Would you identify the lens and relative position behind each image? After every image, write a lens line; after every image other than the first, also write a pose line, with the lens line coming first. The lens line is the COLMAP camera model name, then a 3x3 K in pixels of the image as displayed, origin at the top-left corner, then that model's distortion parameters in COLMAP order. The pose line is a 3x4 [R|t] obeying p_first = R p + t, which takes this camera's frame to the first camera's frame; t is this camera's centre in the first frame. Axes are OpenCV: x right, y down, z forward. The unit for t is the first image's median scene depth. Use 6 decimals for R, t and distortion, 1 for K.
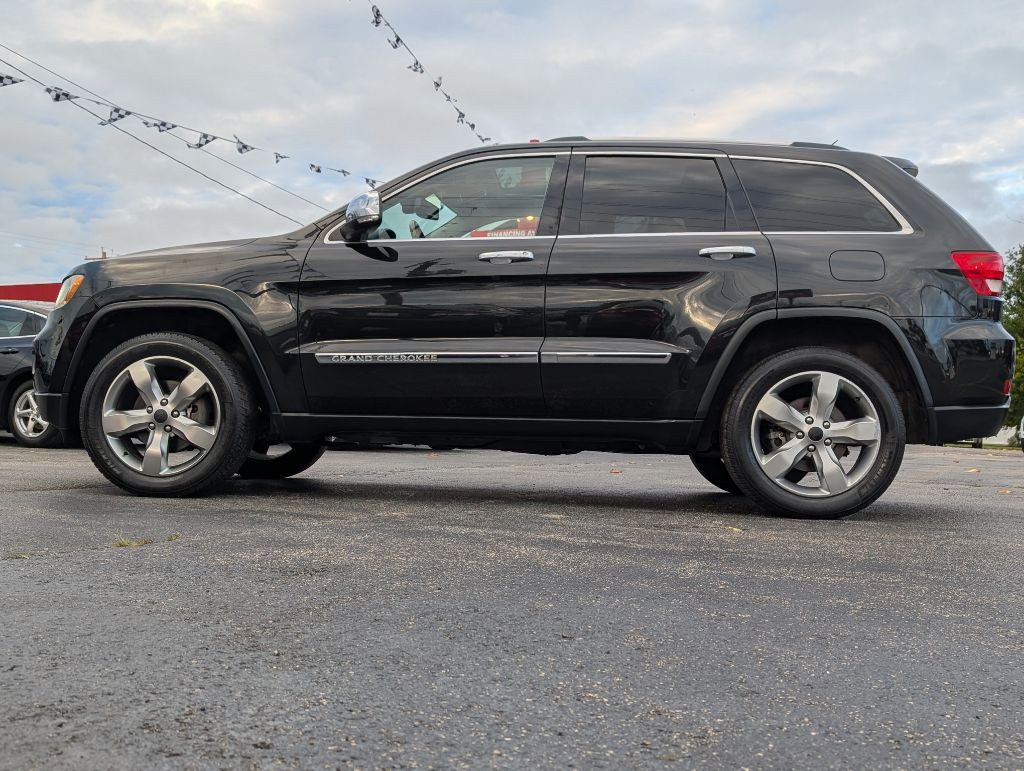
lens RADIAL K [[1100.8, 0, 509.7], [0, 1100.8, 388.3], [0, 0, 1]] dist [0.018506, 0.014249]
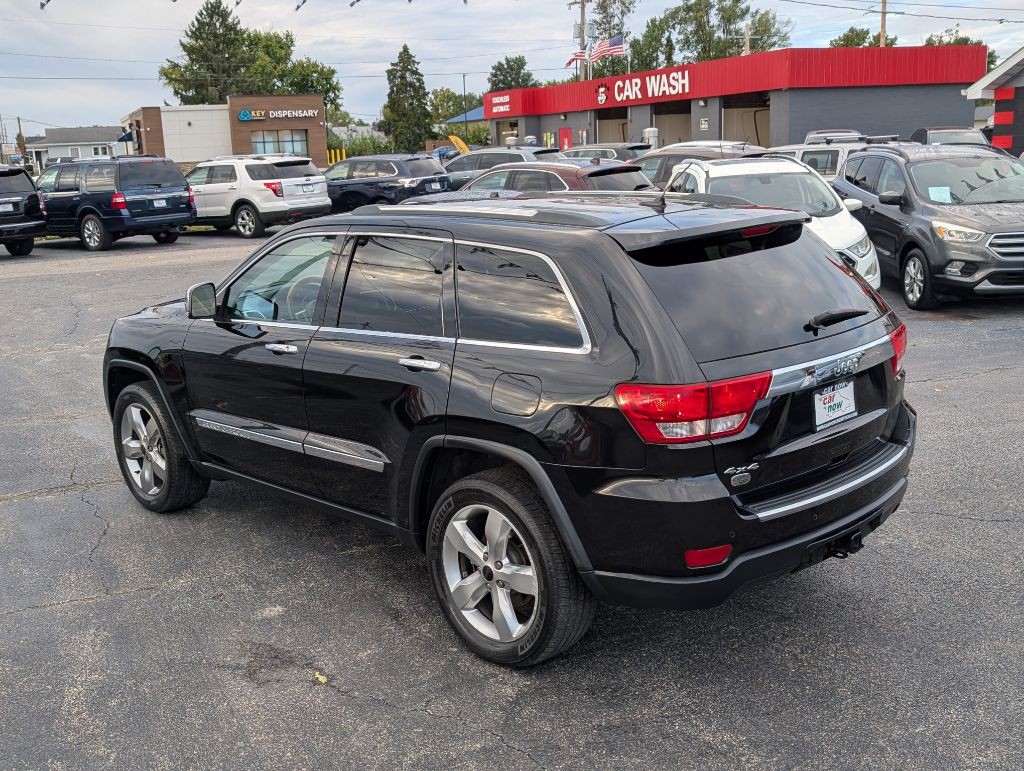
lens RADIAL K [[1115.5, 0, 511.7], [0, 1115.5, 383.8], [0, 0, 1]] dist [0.015214, -0.000988]
pose [[0.748545, 0.085928, -0.657493, 0.844905], [0.078016, 0.973268, 0.216018, -0.293867], [0.658479, -0.212994, 0.721830, 0.369591]]
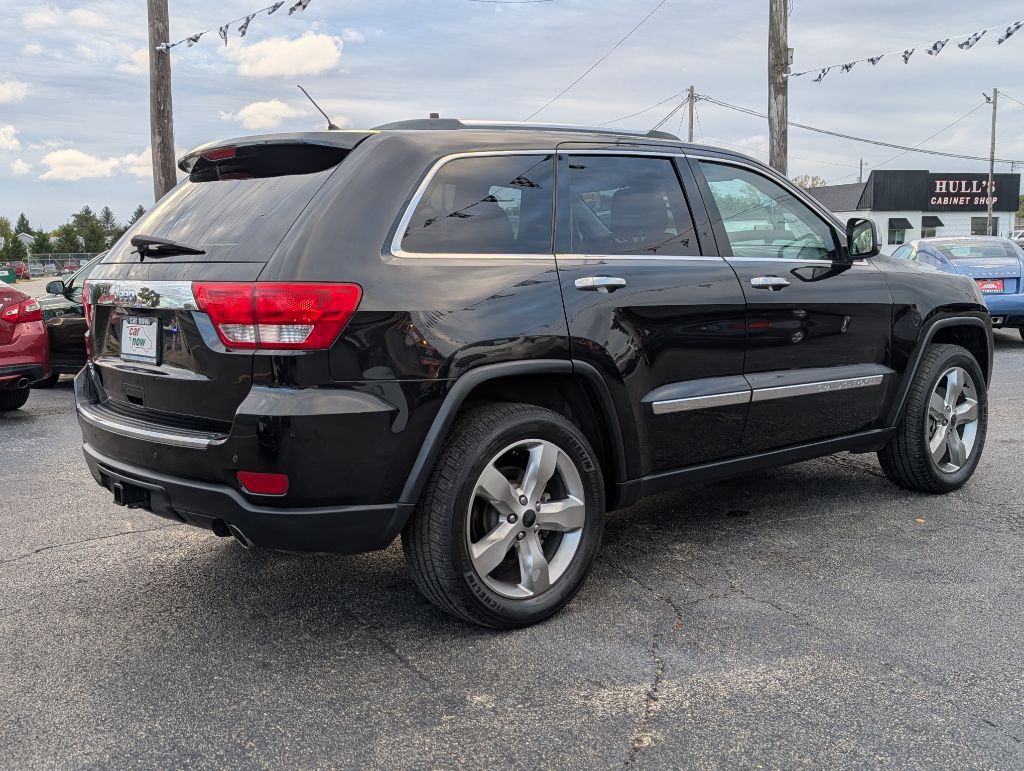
lens RADIAL K [[1114.1, 0, 497.2], [0, 1114.1, 389.6], [0, 0, 1]] dist [0.029078, -0.023054]
pose [[-0.703189, 0.078105, -0.706700, 0.849296], [0.020768, 0.995780, 0.089389, -0.107083], [0.710700, 0.048180, -0.701844, 1.855428]]
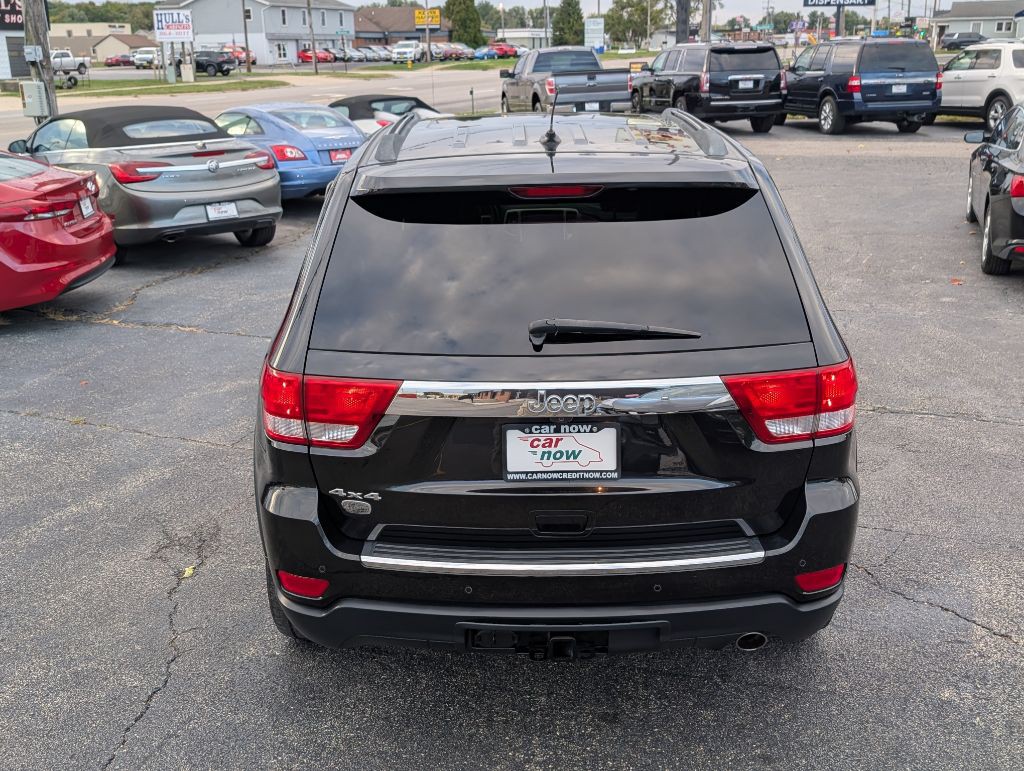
lens RADIAL K [[1117.8, 0, 521.7], [0, 1117.8, 392.5], [0, 0, 1]] dist [0.014314, 0.005461]
pose [[0.082317, 0.273902, -0.958228, 1.034977], [0.041817, 0.959695, 0.277914, -0.274476], [0.995729, -0.062947, 0.067545, 1.076437]]
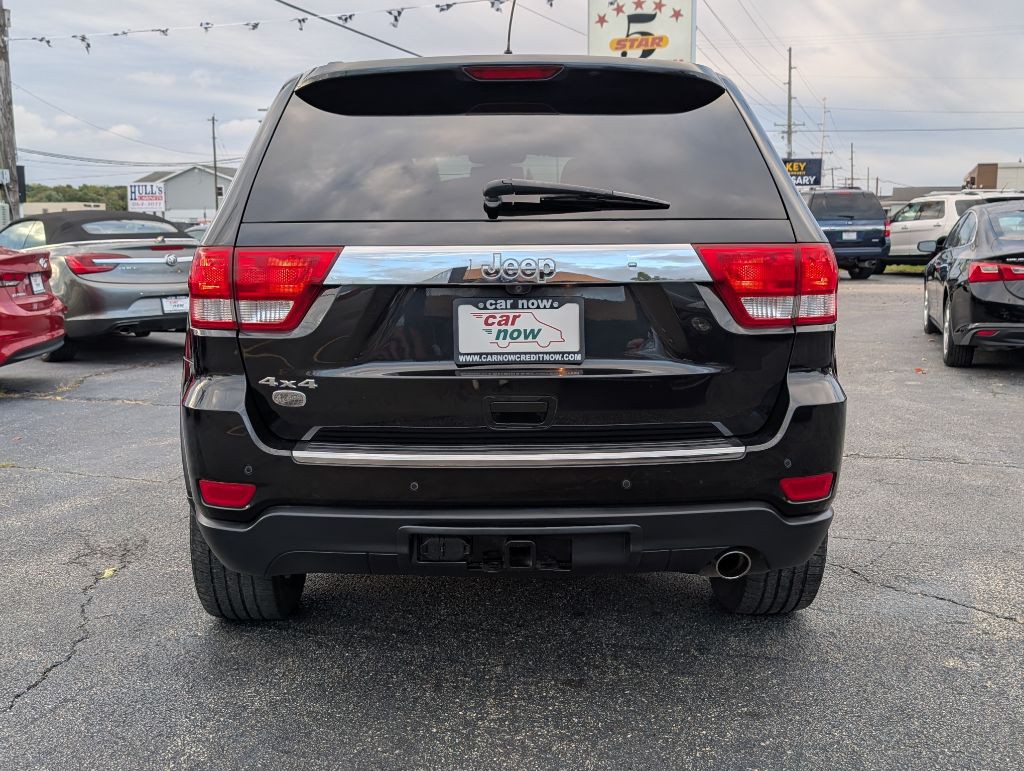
lens RADIAL K [[1115.5, 0, 511.7], [0, 1115.5, 383.8], [0, 0, 1]] dist [0.015214, -0.000988]
pose [[0.106568, 0.112470, -0.987924, 1.007896], [0.034269, 0.992576, 0.116697, -0.115102], [0.993715, -0.046292, 0.101922, 1.076336]]
